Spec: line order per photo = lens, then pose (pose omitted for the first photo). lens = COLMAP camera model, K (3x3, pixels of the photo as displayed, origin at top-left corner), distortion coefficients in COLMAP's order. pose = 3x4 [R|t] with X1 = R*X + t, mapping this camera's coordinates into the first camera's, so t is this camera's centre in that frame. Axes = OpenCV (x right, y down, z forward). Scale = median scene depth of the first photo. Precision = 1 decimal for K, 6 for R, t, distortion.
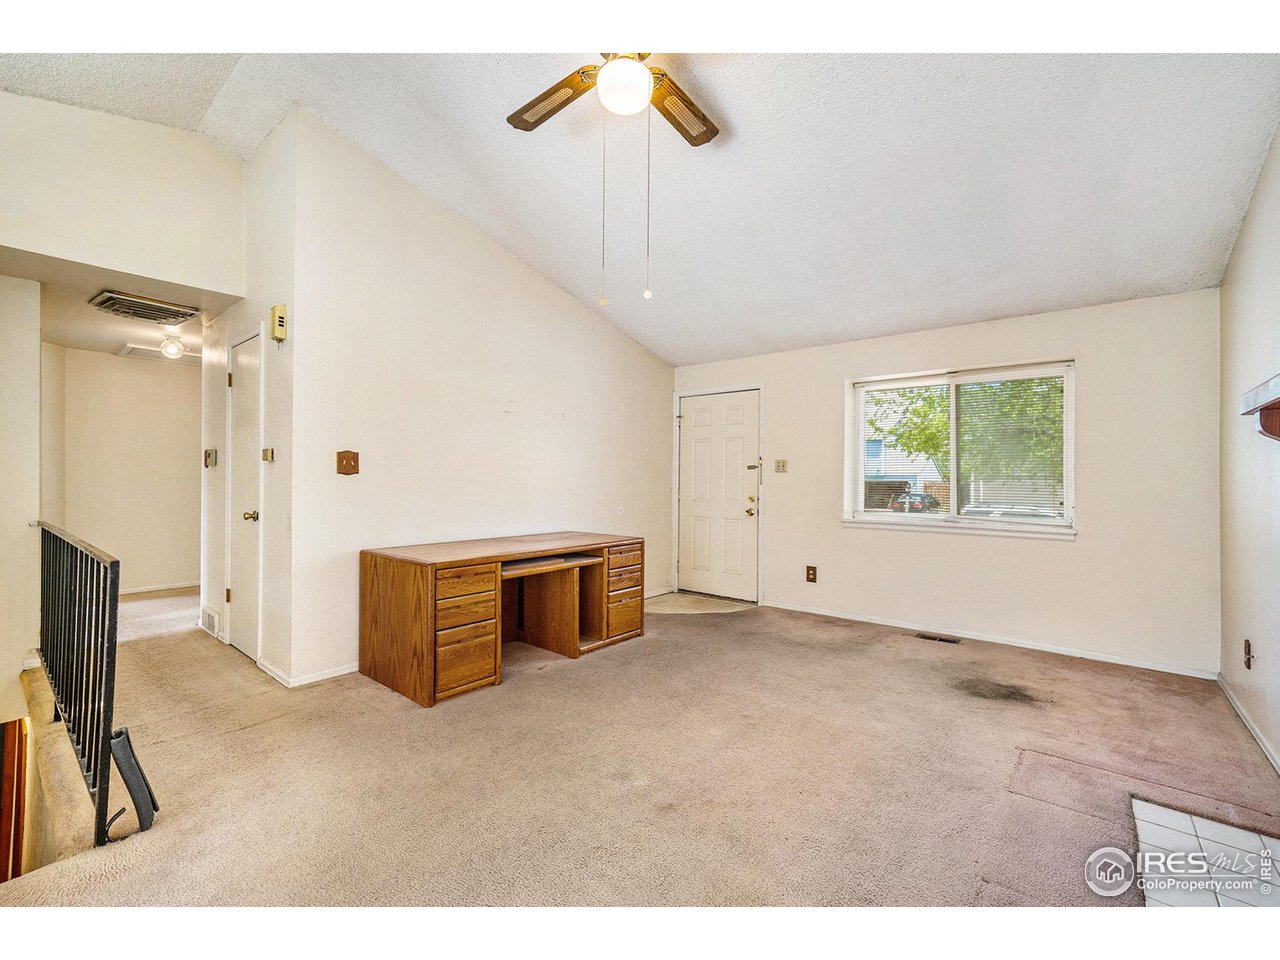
lens RADIAL K [[539.7, 0, 640.0], [0, 539.7, 480.0], [0, 0, 1]] dist [-0.000001, 0.000020]
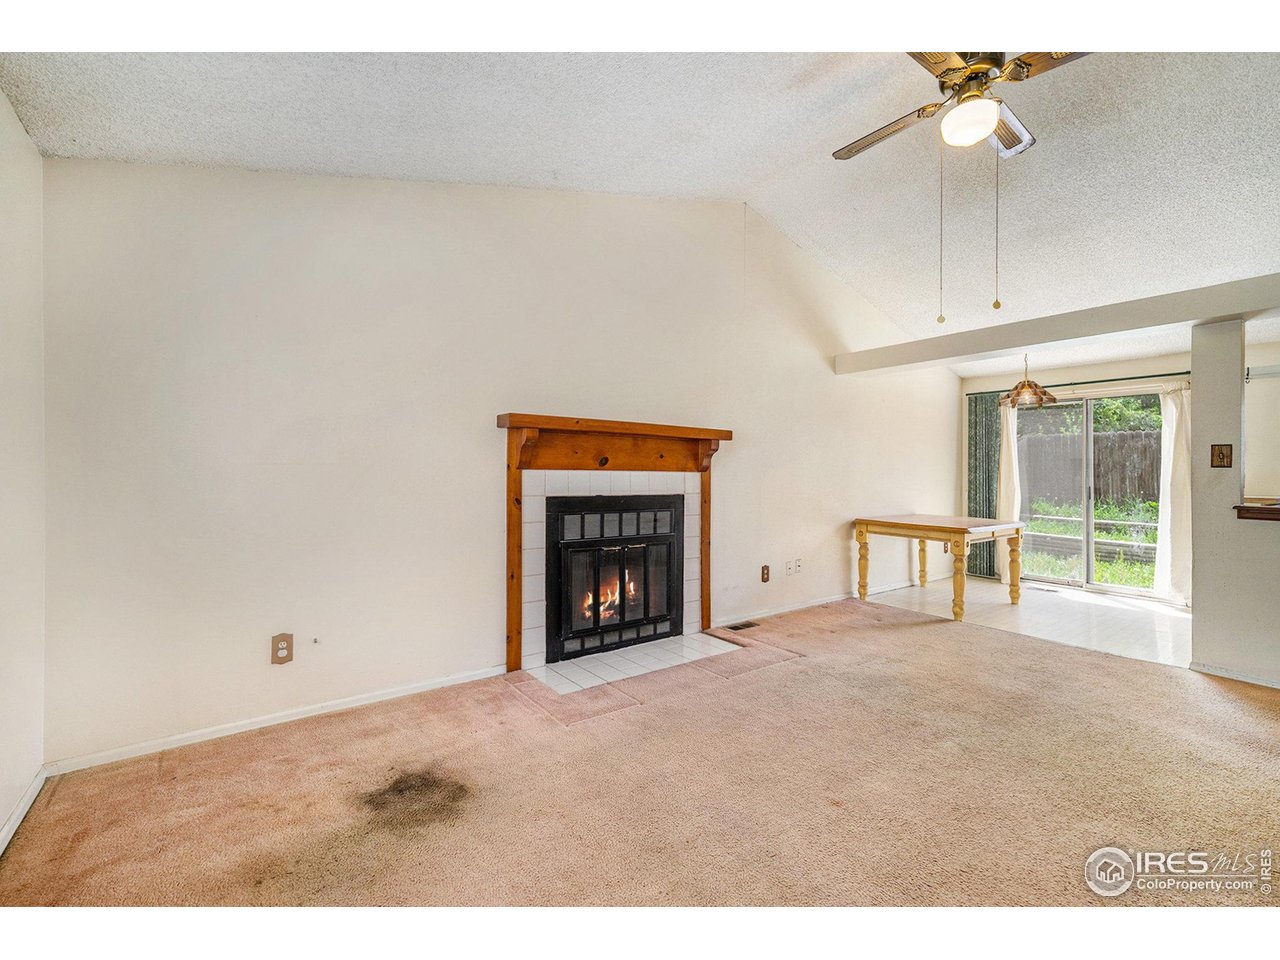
lens RADIAL K [[539.7, 0, 640.0], [0, 539.7, 480.0], [0, 0, 1]] dist [-0.000001, 0.000020]
pose [[-0.971469, -0.013316, 0.236791, 0.272935], [-0.011787, 0.999900, 0.007871, 0.006074], [-0.236872, 0.004855, -0.971529, 1.679707]]
